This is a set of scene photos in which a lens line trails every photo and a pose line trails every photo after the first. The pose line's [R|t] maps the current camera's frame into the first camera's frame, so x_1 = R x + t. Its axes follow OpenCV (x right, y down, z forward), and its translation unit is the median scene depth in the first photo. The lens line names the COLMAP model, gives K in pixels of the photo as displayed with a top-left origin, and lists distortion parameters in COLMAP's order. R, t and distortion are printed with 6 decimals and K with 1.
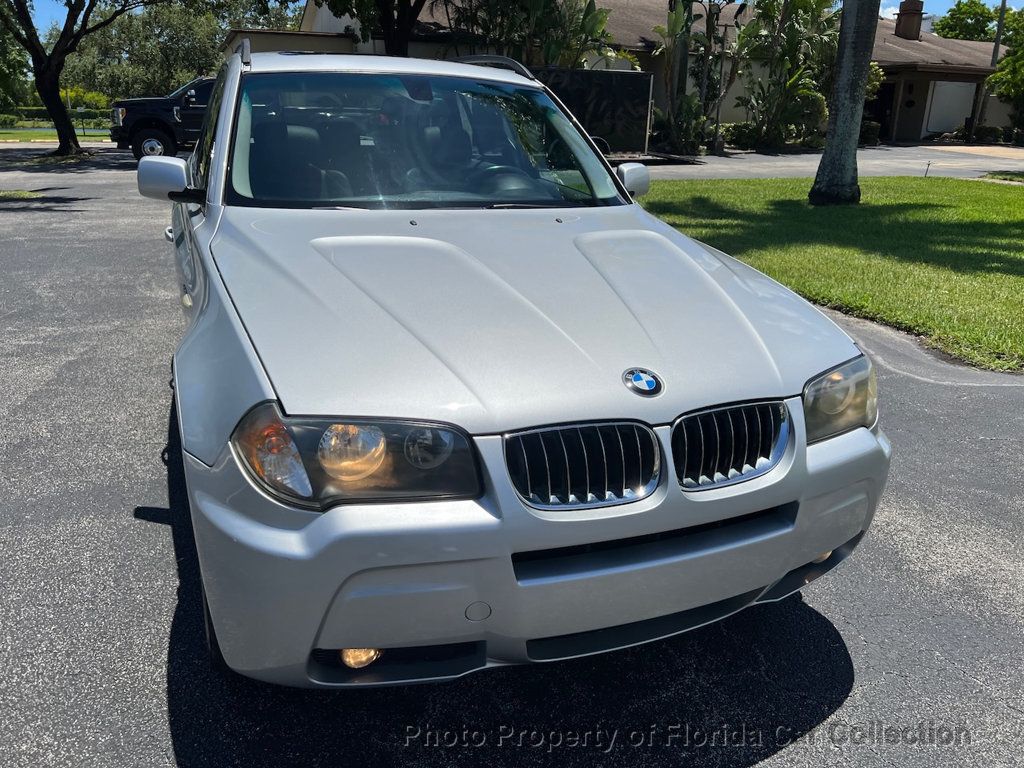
lens RADIAL K [[772.4, 0, 511.9], [0, 772.4, 378.0], [0, 0, 1]] dist [0.053793, -0.060083]
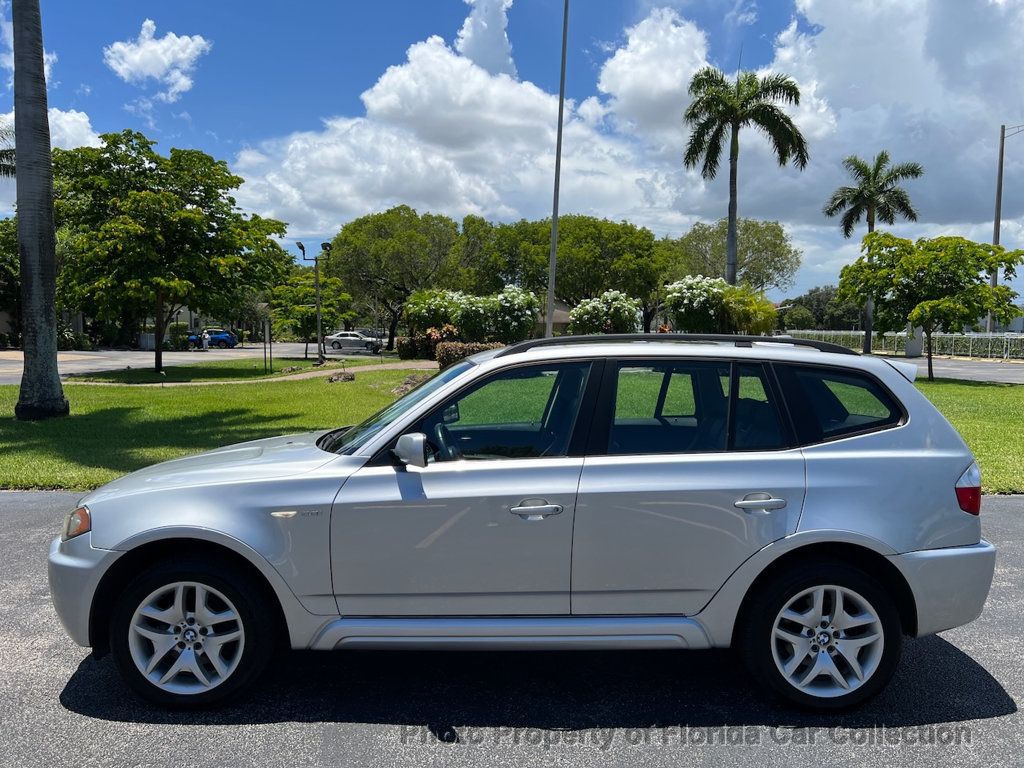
lens RADIAL K [[772.4, 0, 504.5], [0, 772.4, 384.0], [0, 0, 1]] dist [0.053793, -0.060083]
pose [[0.367619, -0.075260, 0.926926, -2.180051], [0.289246, 0.956538, -0.037050, -0.333645], [-0.883851, 0.281730, 0.373410, 0.387841]]
